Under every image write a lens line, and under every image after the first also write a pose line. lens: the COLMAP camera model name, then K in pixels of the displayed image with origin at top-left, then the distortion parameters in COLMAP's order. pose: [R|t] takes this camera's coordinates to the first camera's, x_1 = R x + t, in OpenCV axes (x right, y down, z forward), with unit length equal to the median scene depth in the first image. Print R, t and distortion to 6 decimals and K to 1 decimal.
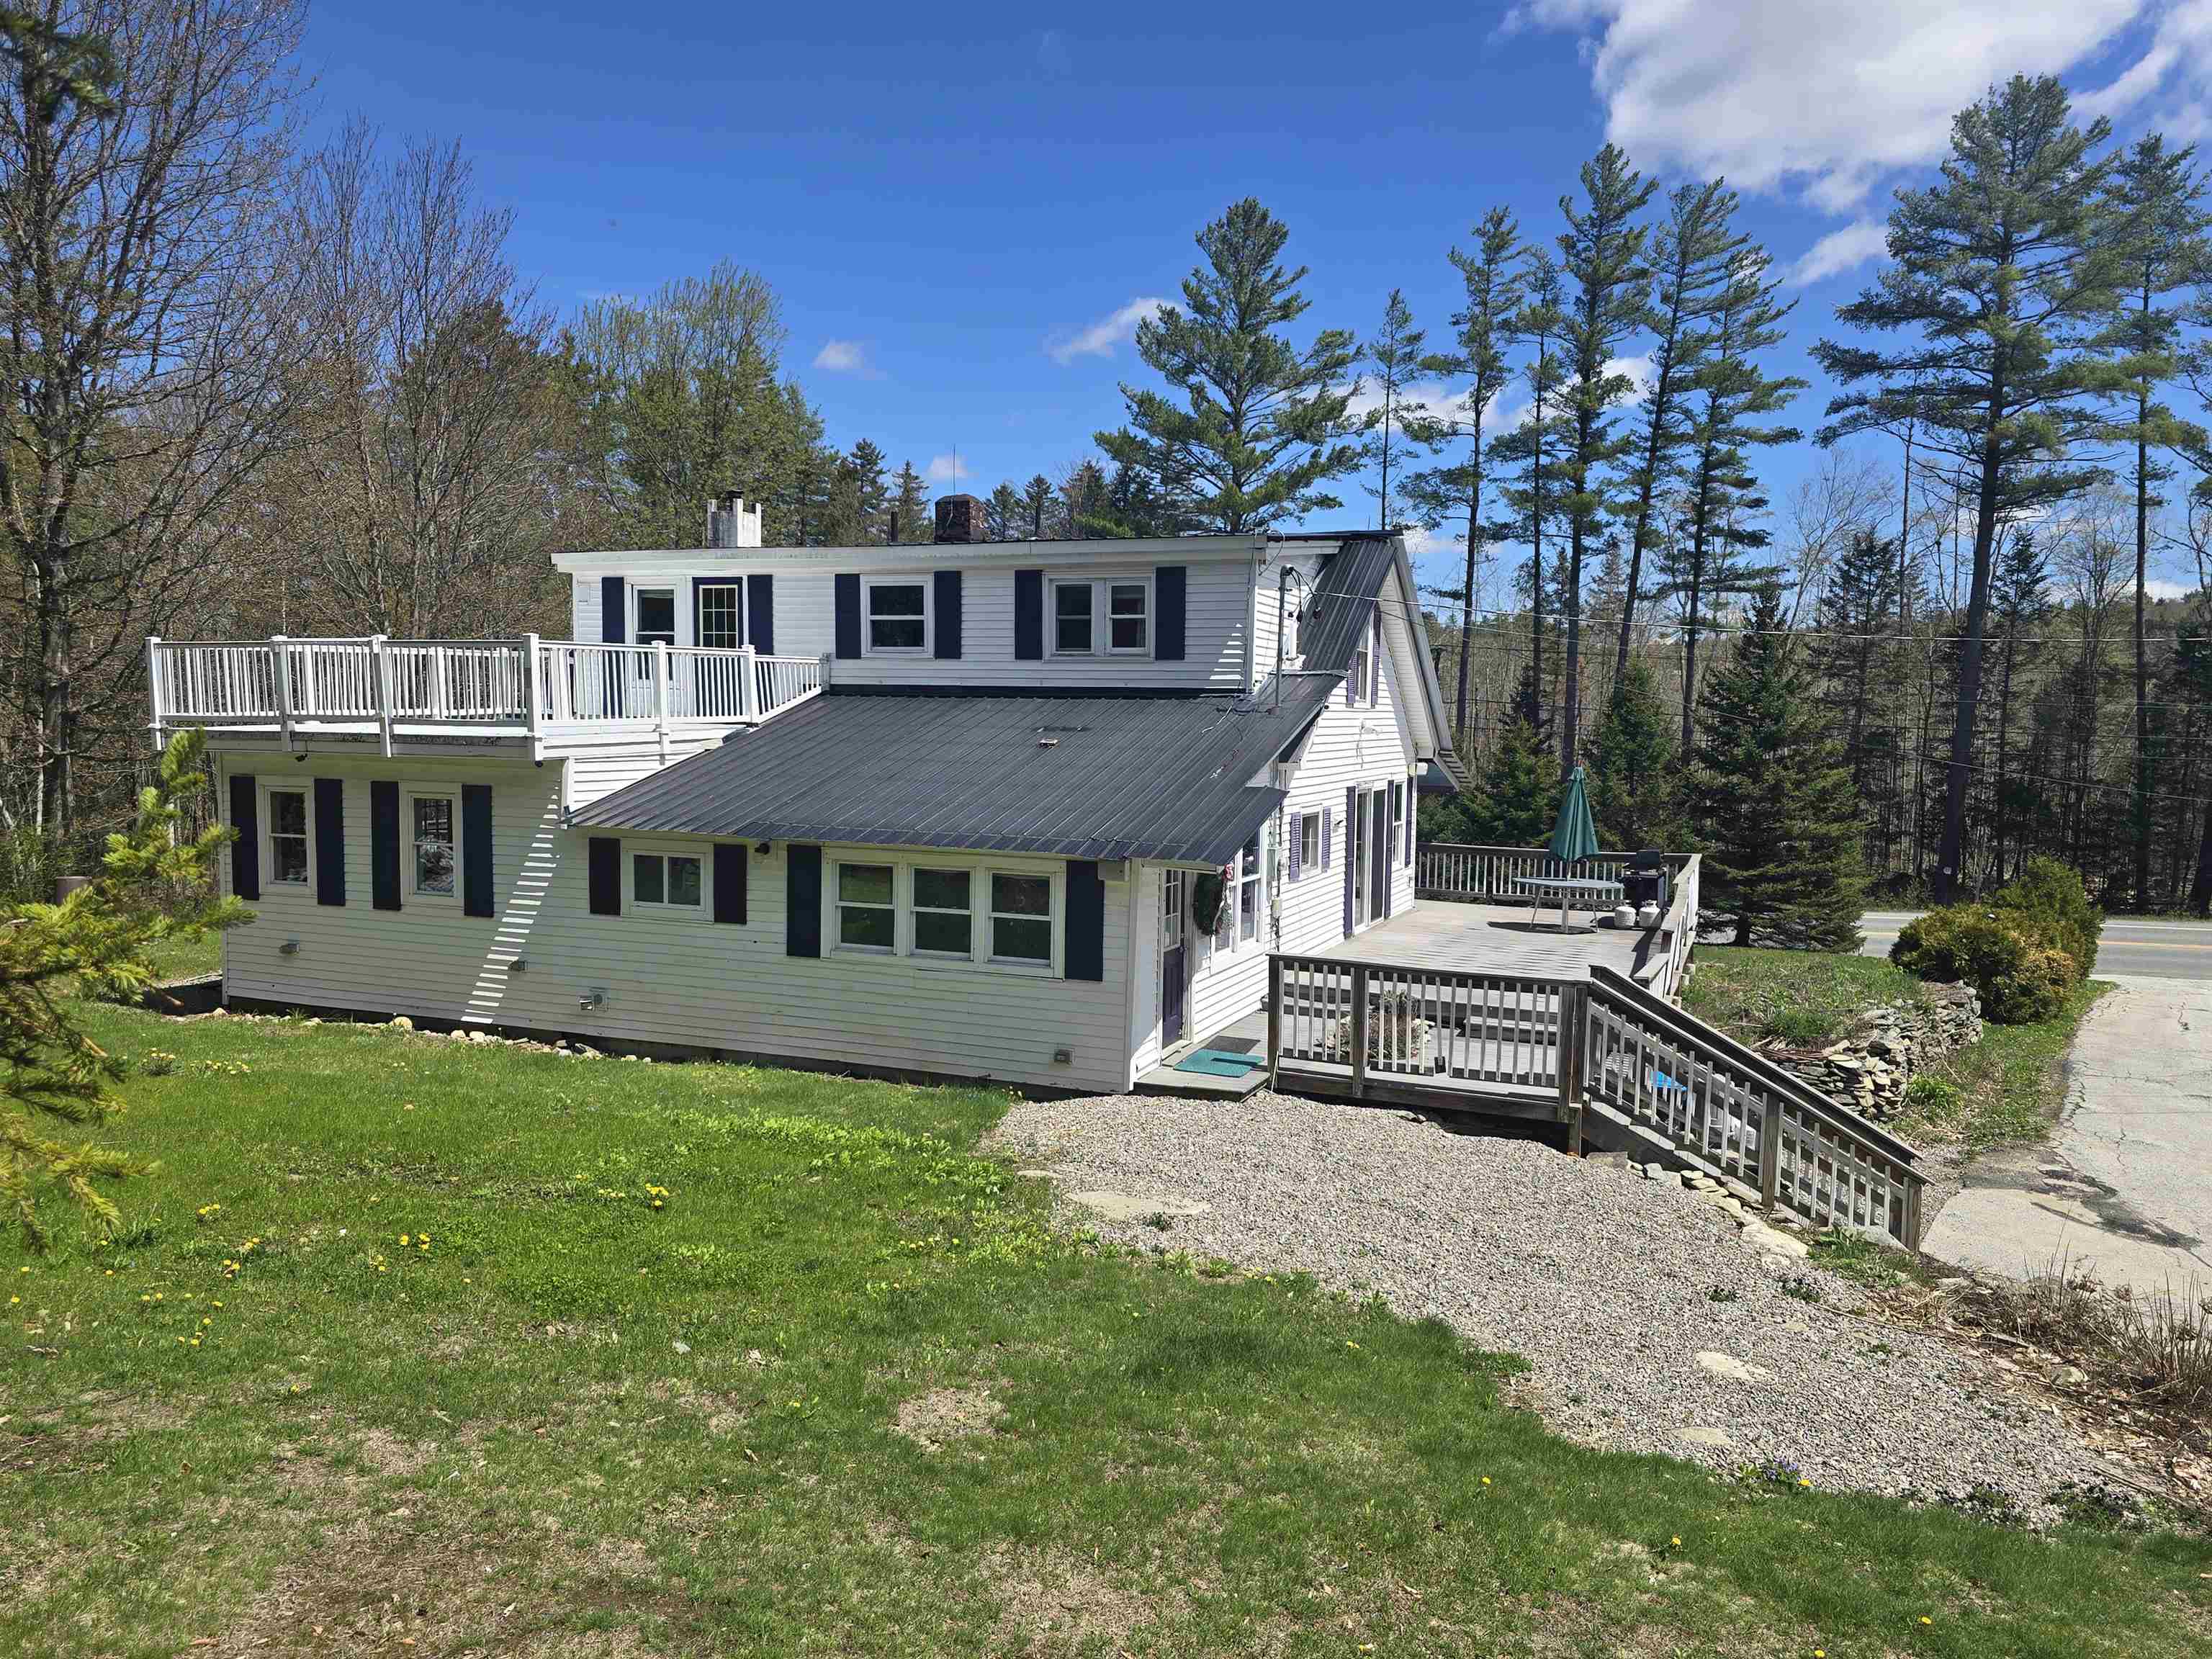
lens RADIAL K [[1506.1, 0, 1104.6], [0, 1506.1, 791.2], [0, 0, 1]] dist [0.079455, -0.093185]
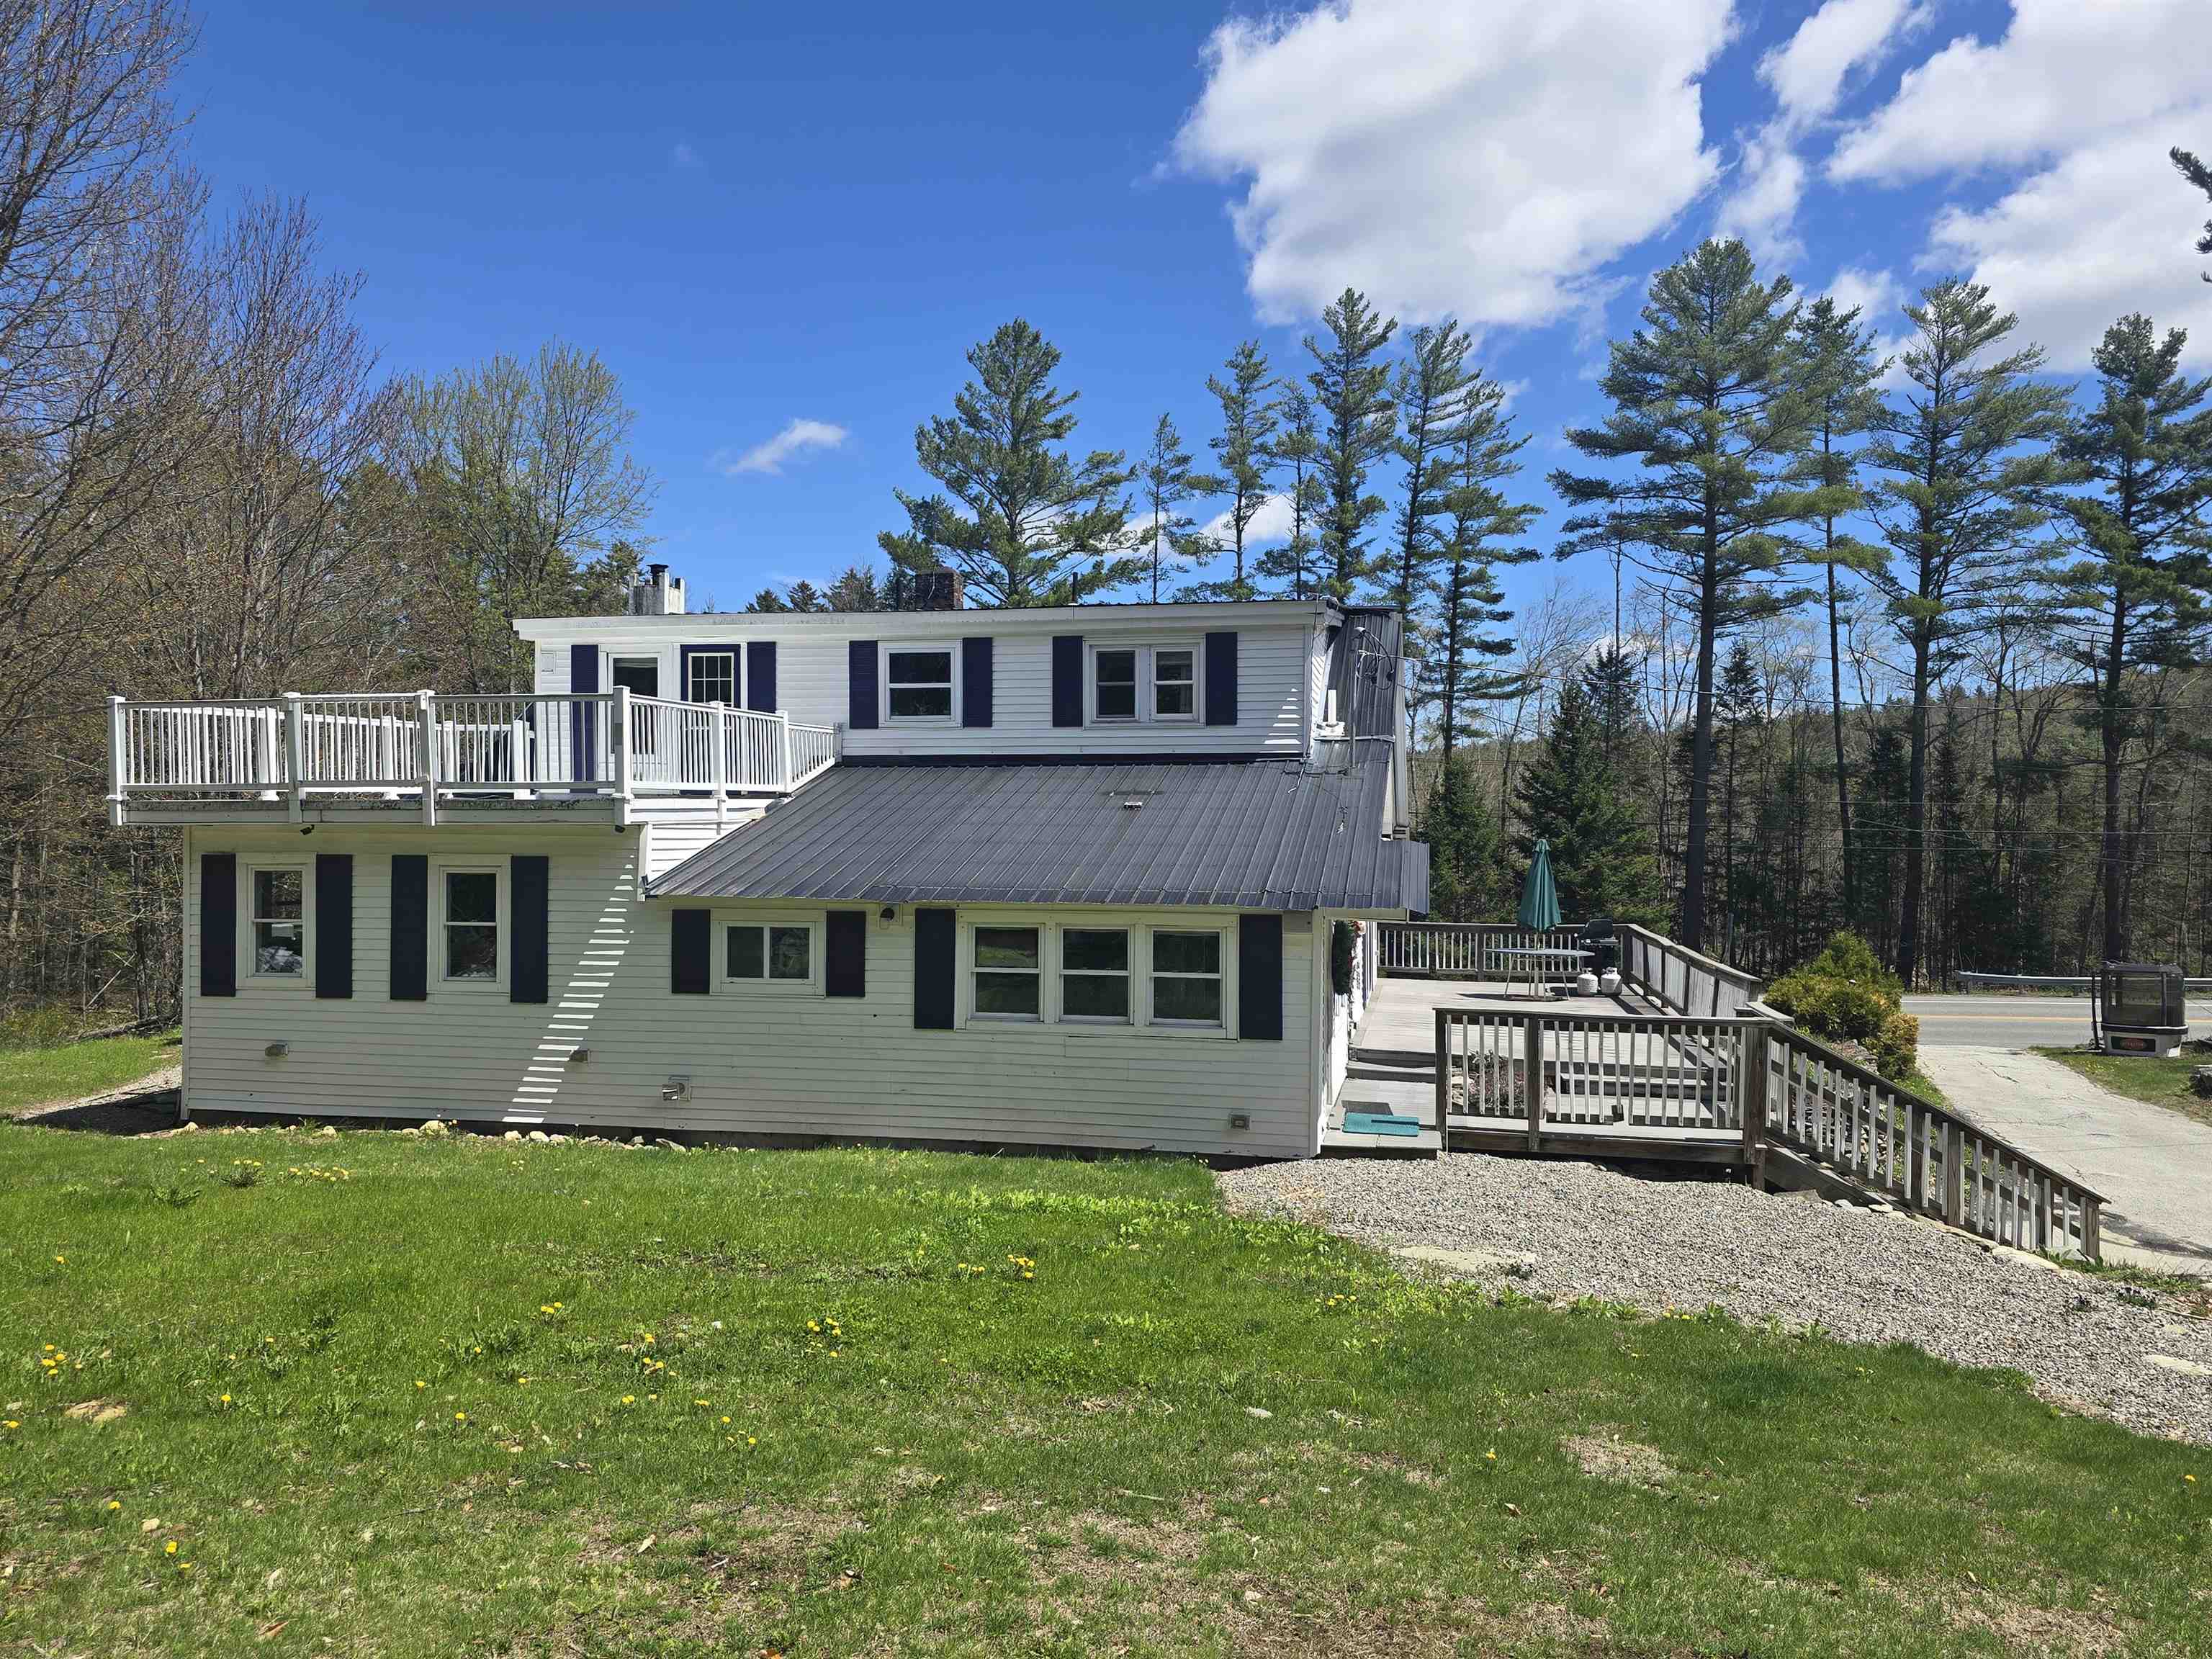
lens RADIAL K [[1506.1, 0, 1104.6], [0, 1506.1, 791.2], [0, 0, 1]] dist [0.079455, -0.093185]
pose [[0.985404, -0.007229, 0.170080, -0.189181], [0.019724, 0.997218, -0.071890, 0.024053], [-0.169087, 0.074195, 0.982805, 0.042167]]
